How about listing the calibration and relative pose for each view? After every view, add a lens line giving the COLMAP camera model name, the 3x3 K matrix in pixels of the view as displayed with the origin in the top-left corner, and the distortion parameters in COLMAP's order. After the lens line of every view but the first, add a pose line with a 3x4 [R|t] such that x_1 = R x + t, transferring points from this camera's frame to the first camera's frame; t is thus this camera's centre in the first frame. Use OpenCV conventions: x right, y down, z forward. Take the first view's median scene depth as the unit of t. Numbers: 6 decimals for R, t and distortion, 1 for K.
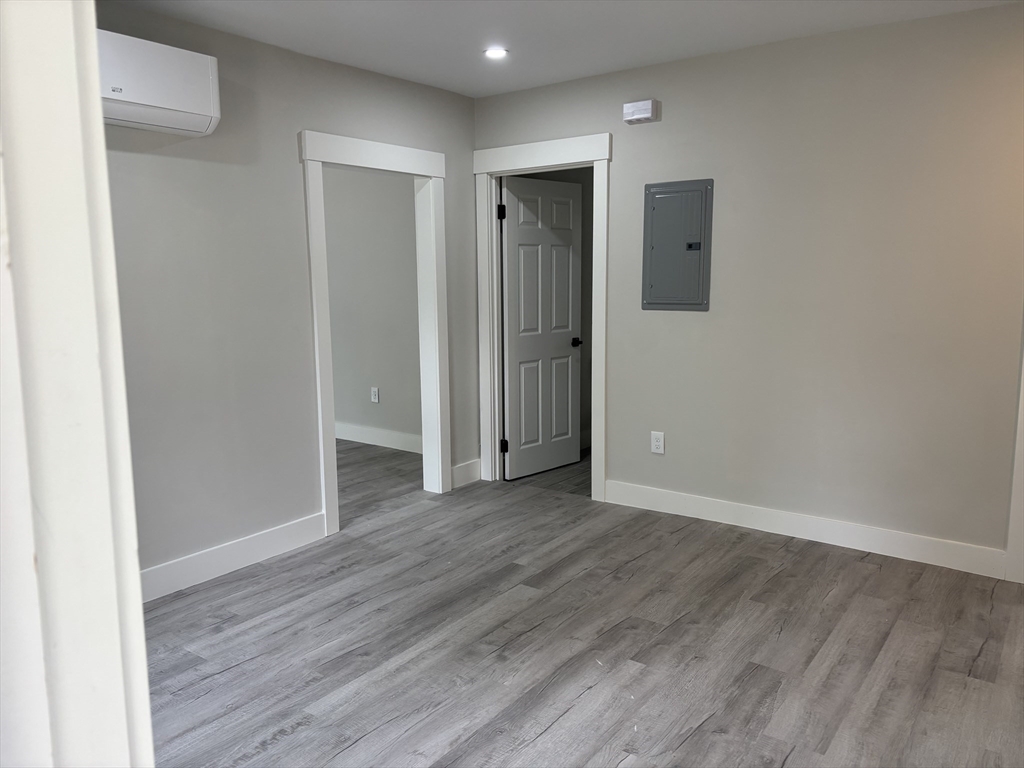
lens RADIAL K [[767.1, 0, 511.7], [0, 767.1, 389.0], [0, 0, 1]] dist [0.037476, -0.016869]
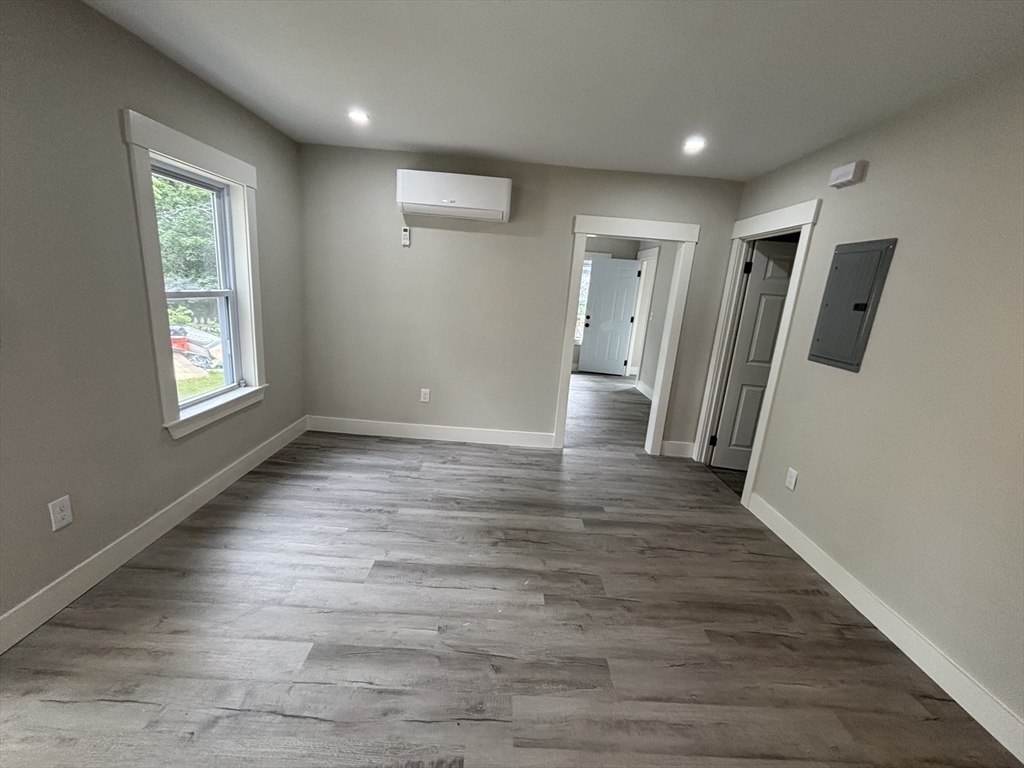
lens RADIAL K [[417.2, 0, 514.3], [0, 417.2, 384.1], [0, 0, 1]] dist [-0.002801, 0.000252]
pose [[0.598561, 0.244058, -0.762994, 0.482826], [-0.206536, 0.967276, 0.147376, -0.089100], [0.773994, 0.069372, 0.629381, 0.376363]]
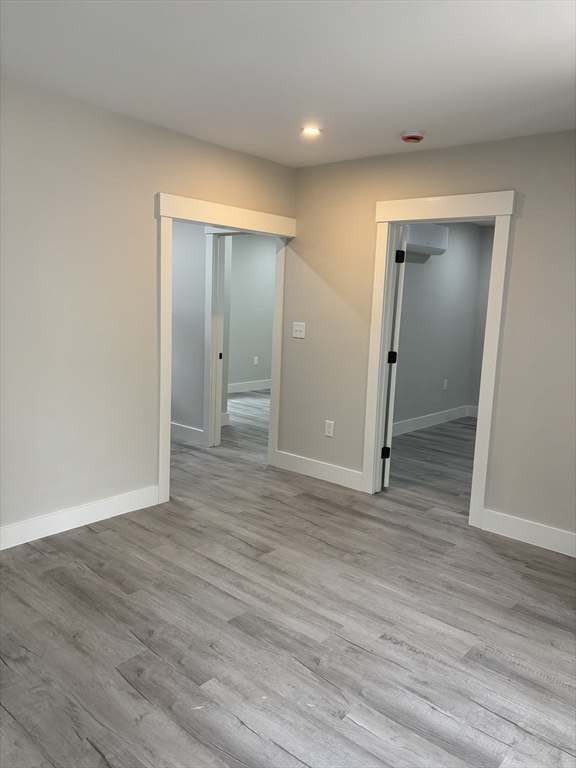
lens RADIAL K [[575.3, 0, 288.8], [0, 575.3, 379.1], [0, 0, 1]] dist [0.037476, -0.016869]
pose [[0.075947, -0.129331, 0.988689, -0.447448], [0.109458, 0.986642, 0.120655, -0.109280], [-0.991086, 0.099056, 0.089089, 0.623899]]
